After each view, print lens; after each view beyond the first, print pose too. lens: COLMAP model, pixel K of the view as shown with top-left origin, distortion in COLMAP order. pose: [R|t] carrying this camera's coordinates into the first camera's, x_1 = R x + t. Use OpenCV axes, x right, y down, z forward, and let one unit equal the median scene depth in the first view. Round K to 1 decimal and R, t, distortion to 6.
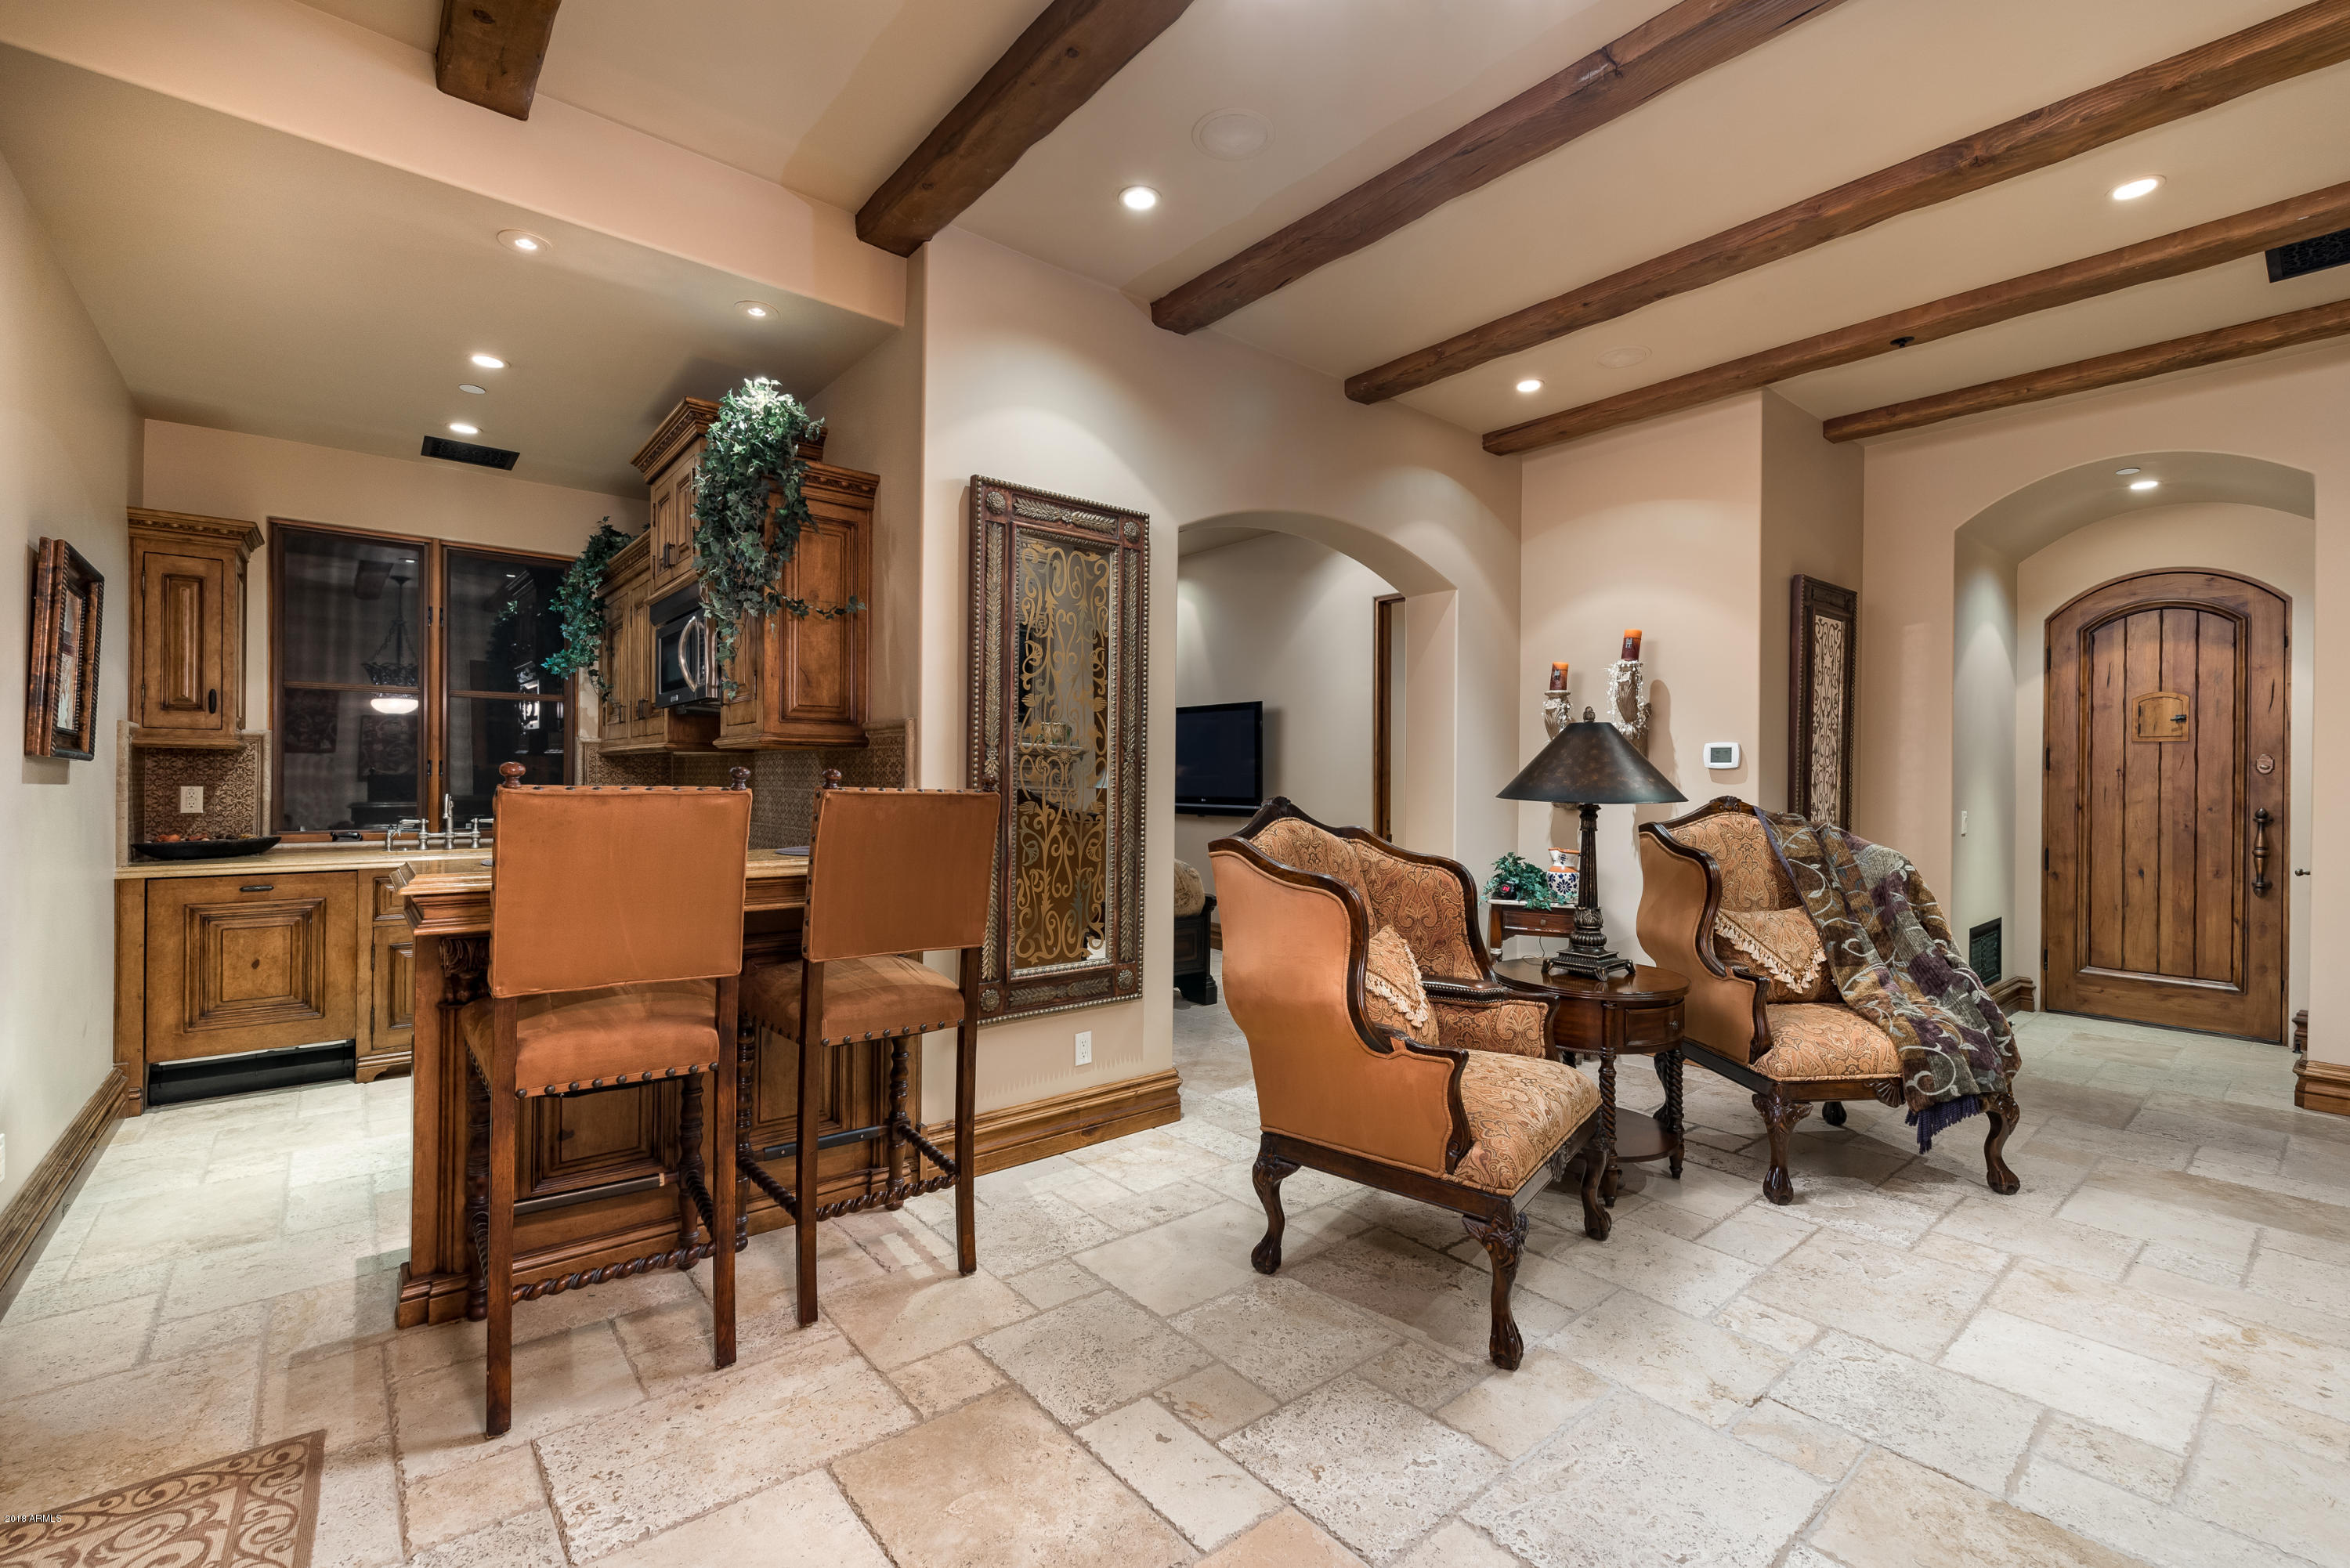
lens RADIAL K [[1013.5, 0, 1174.3], [0, 1013.5, 783.2], [0, 0, 1]] dist [0.003803, 0.000194]
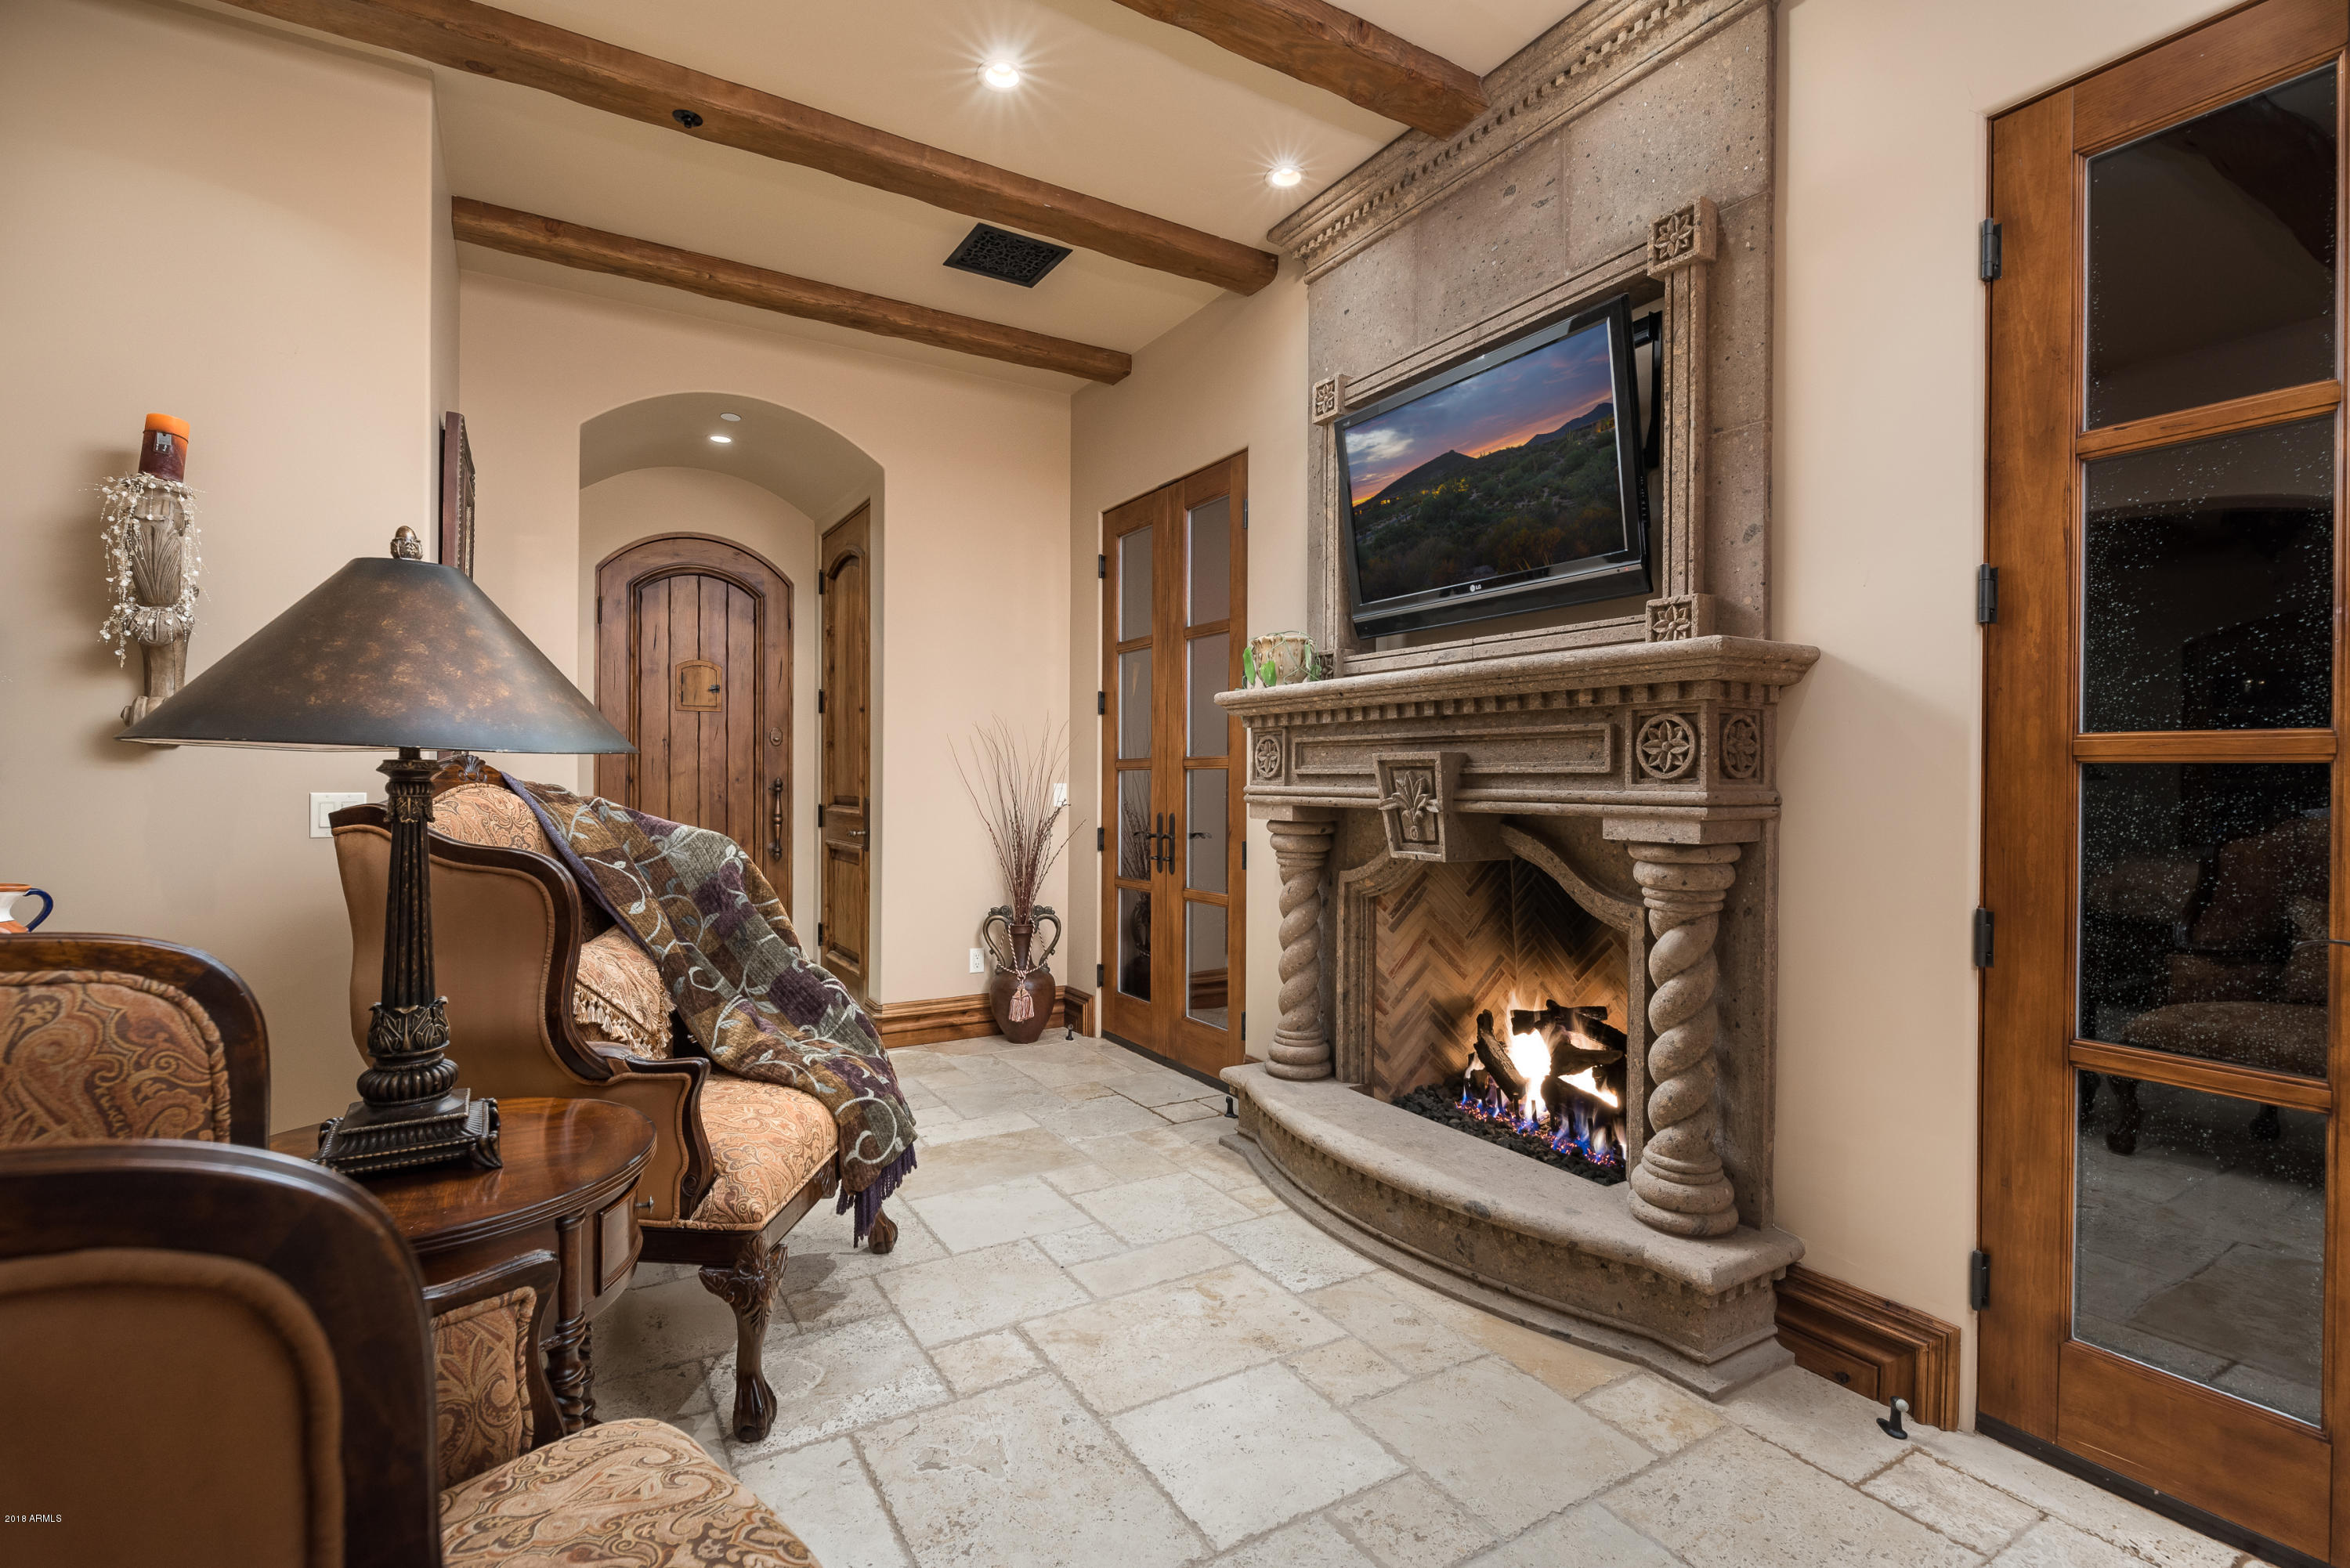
lens RADIAL K [[1089.3, 0, 1175.4], [0, 1089.3, 781.1], [0, 0, 1]] dist [-0.001598, -0.000098]
pose [[0.150888, -0.009406, 0.988506, 0.006395], [-0.000452, 0.999954, 0.009584, 0.017467], [-0.988551, -0.001893, 0.150876, 0.426599]]
